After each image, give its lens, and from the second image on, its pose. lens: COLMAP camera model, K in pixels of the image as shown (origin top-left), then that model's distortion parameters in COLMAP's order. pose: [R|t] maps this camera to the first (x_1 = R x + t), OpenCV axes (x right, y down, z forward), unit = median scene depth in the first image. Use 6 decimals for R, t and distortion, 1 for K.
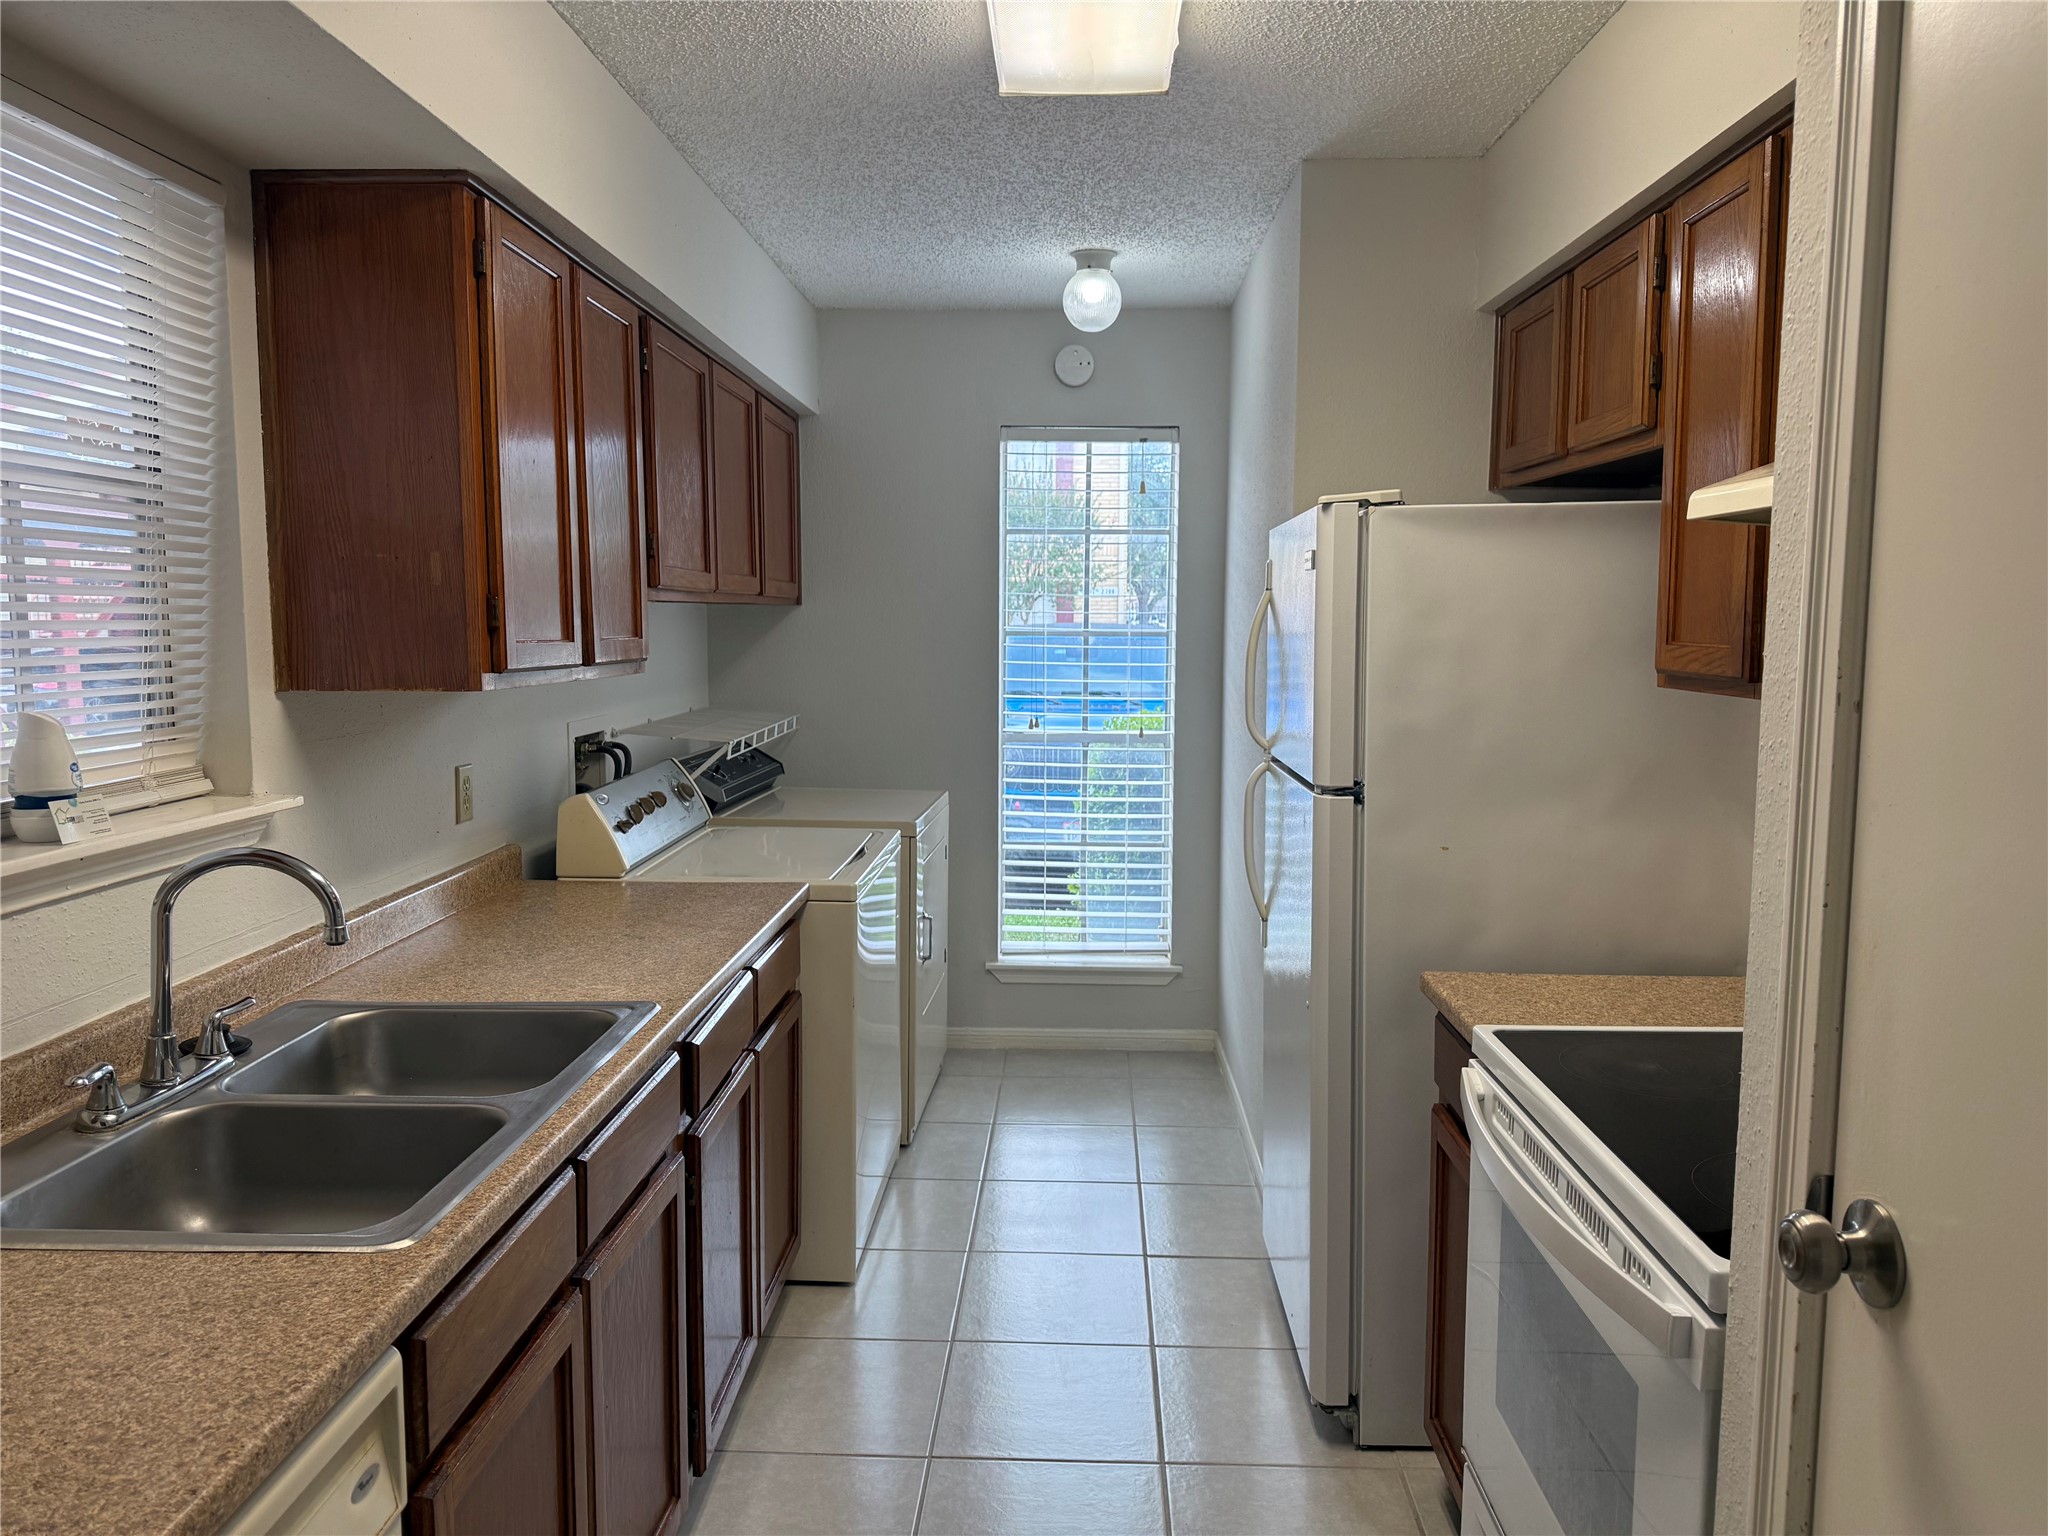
lens RADIAL K [[1434.4, 0, 1015.6], [0, 1434.4, 765.2], [0, 0, 1]] dist [0.142594, -0.214243]
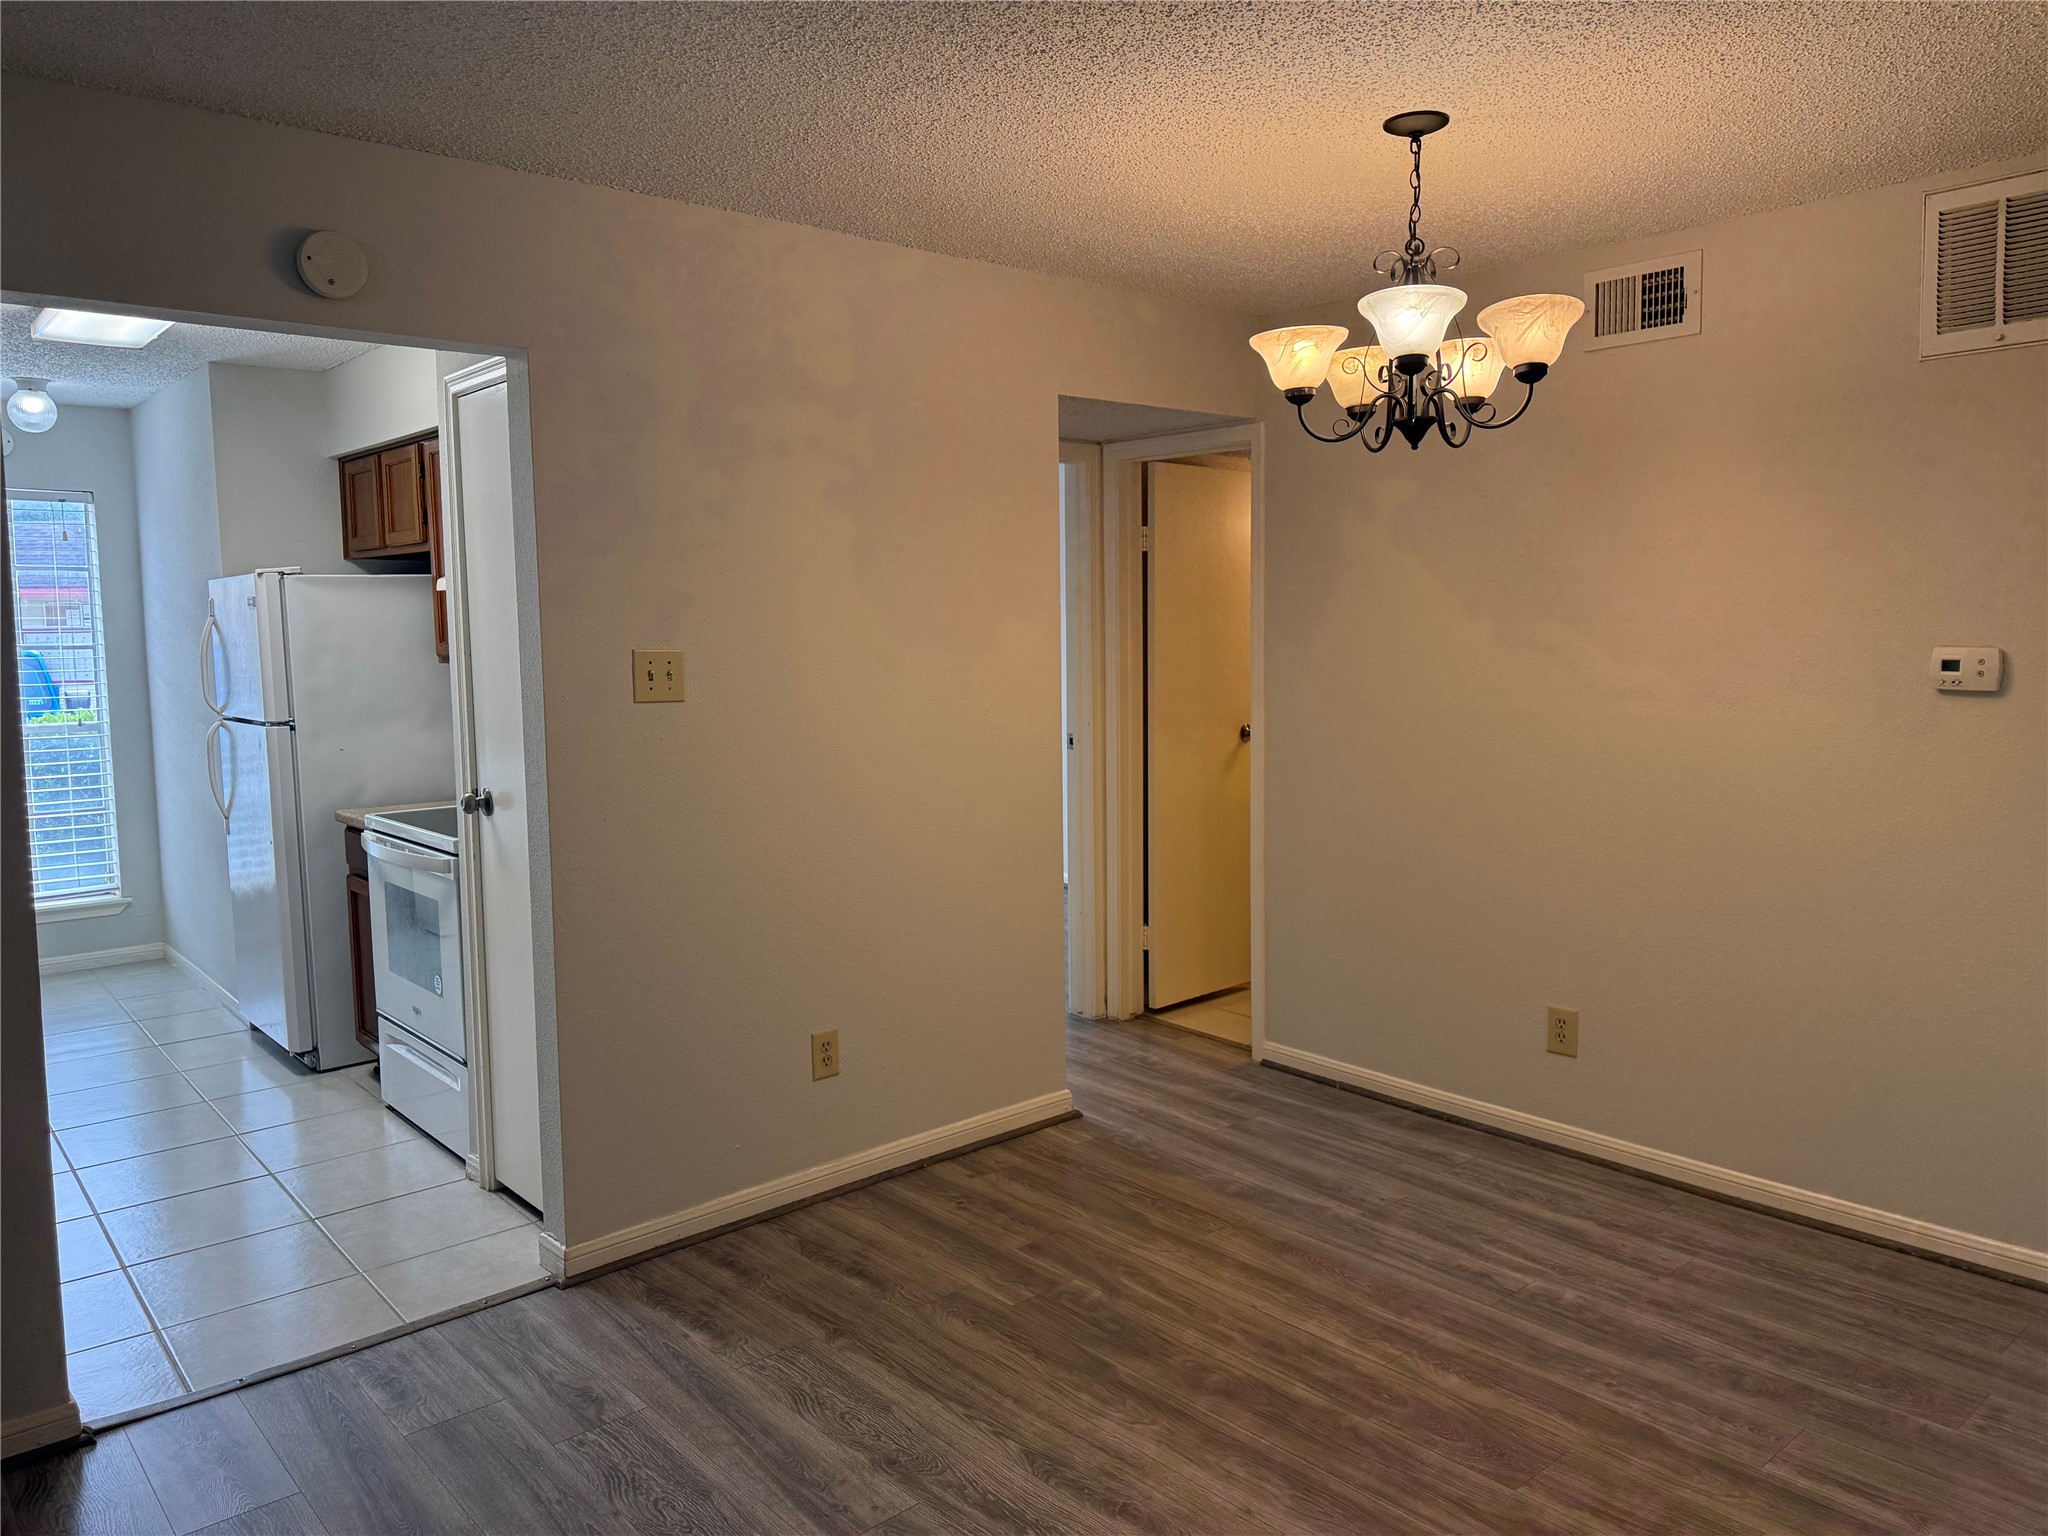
lens RADIAL K [[1439.4, 0, 1023.1], [0, 1439.4, 746.9], [0, 0, 1]] dist [0.008232, 0.002010]
pose [[0.726727, -0.075281, 0.682789, -0.332858], [0.087424, 0.996030, 0.016768, 0.092968], [-0.681340, 0.047507, 0.730424, -0.954811]]
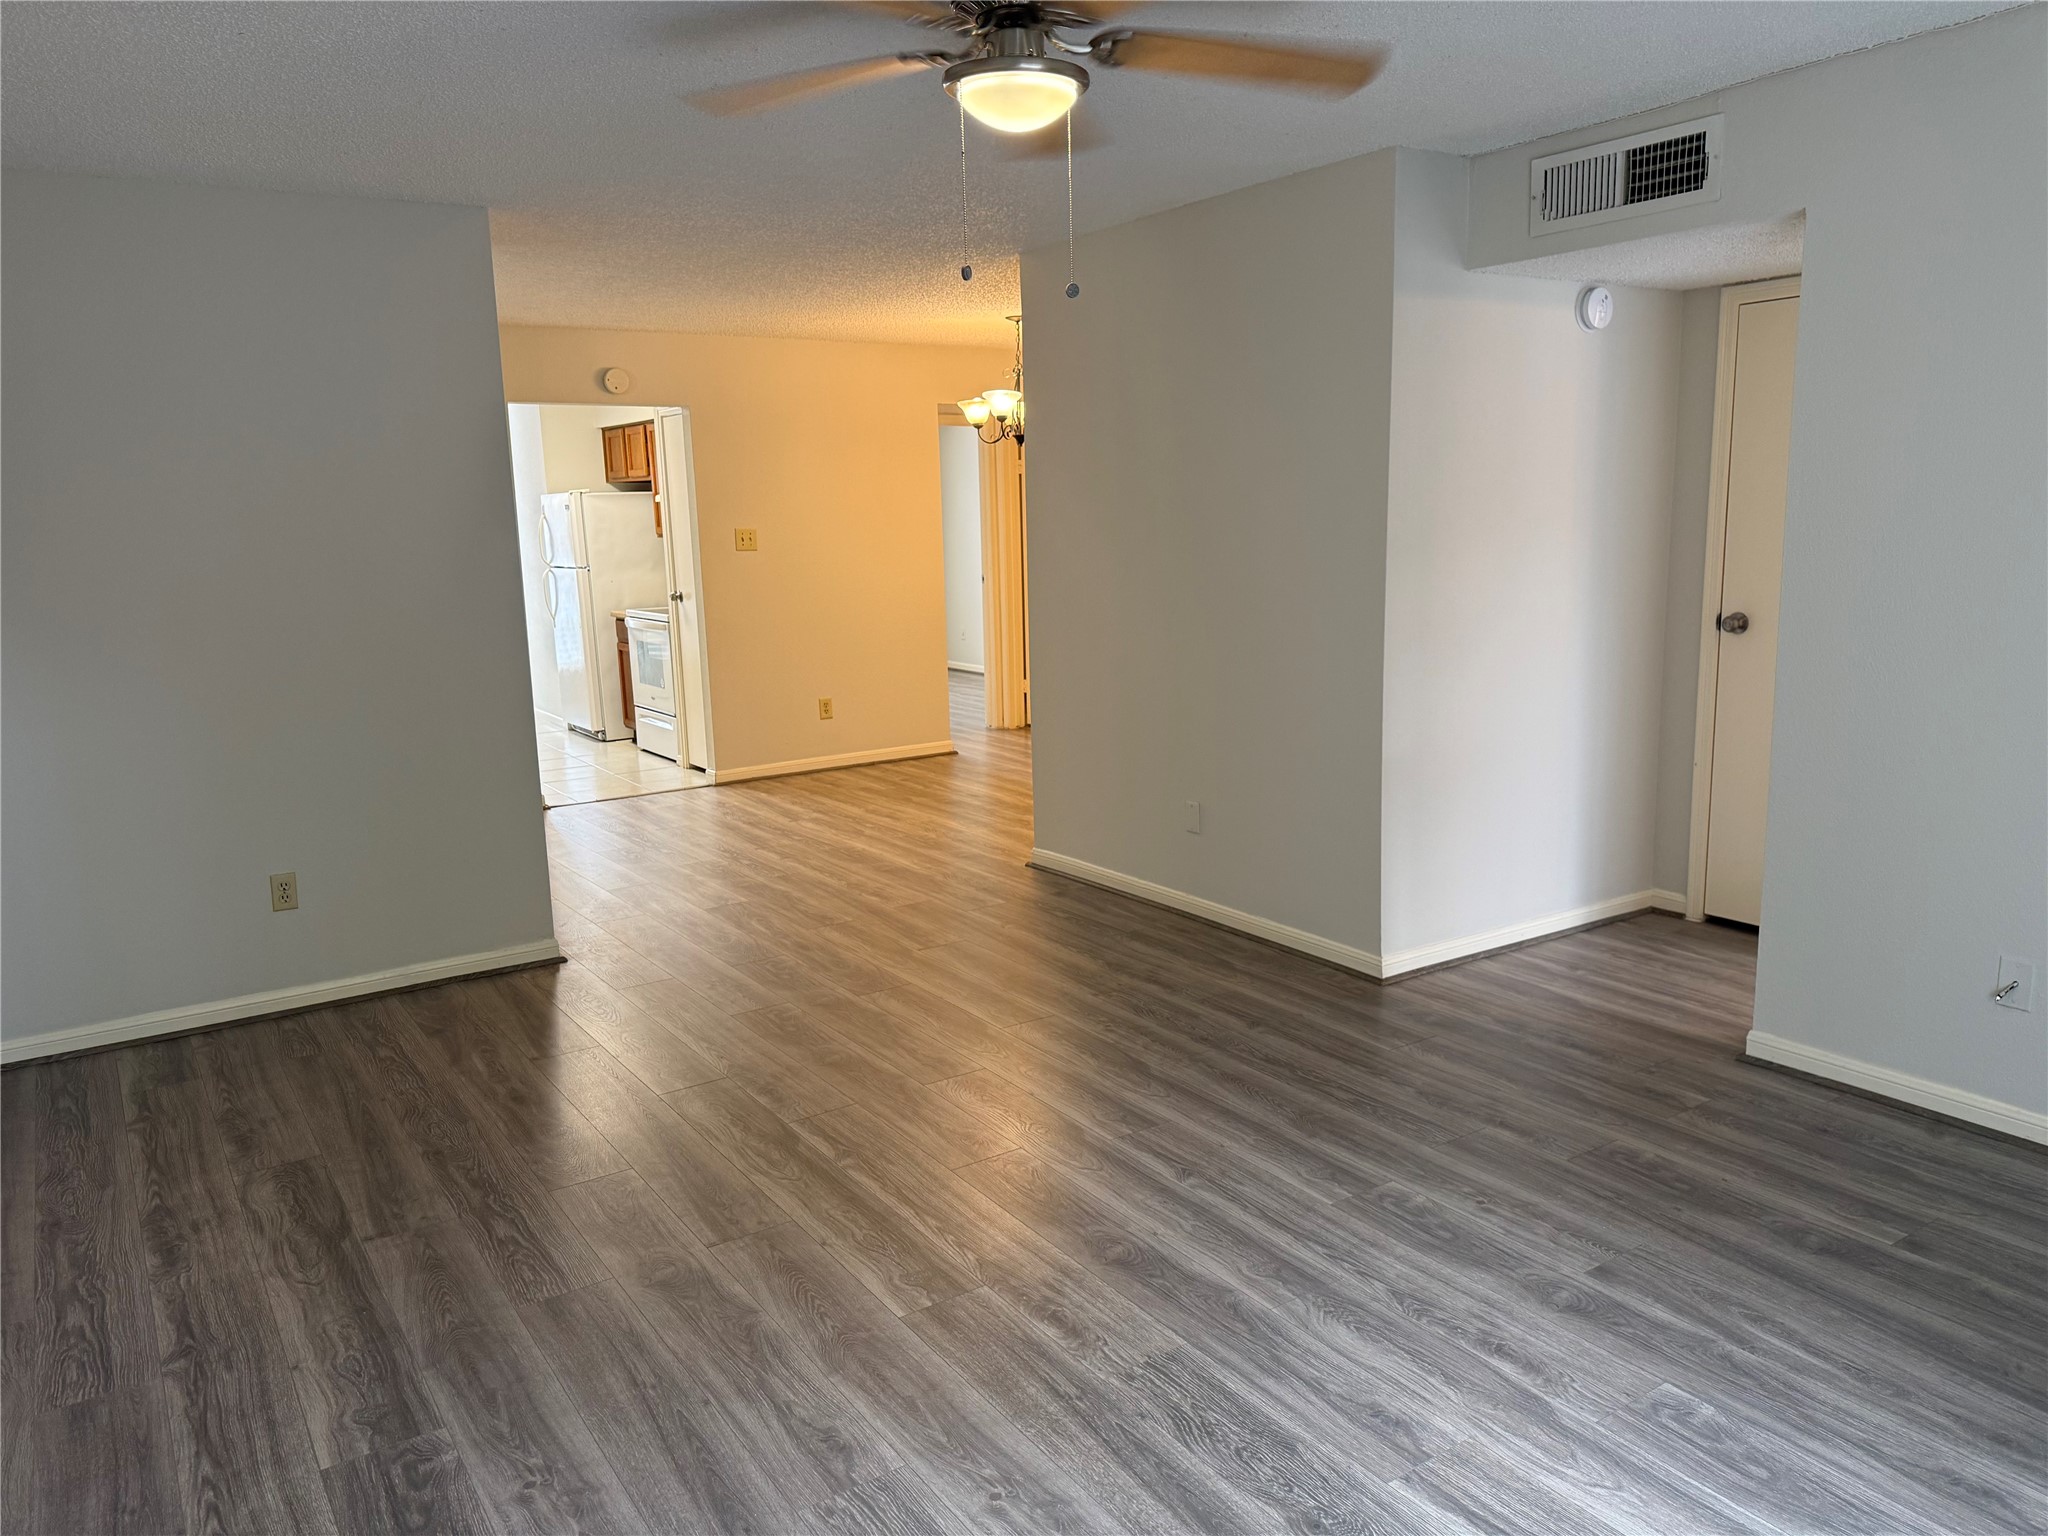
lens RADIAL K [[1434.4, 0, 1015.6], [0, 1434.4, 765.2], [0, 0, 1]] dist [0.142594, -0.214243]
pose [[0.814672, -0.126544, 0.565947, -1.002051], [0.090191, 0.991675, 0.091906, 0.261689], [-0.572866, -0.023830, 0.819303, -2.600276]]
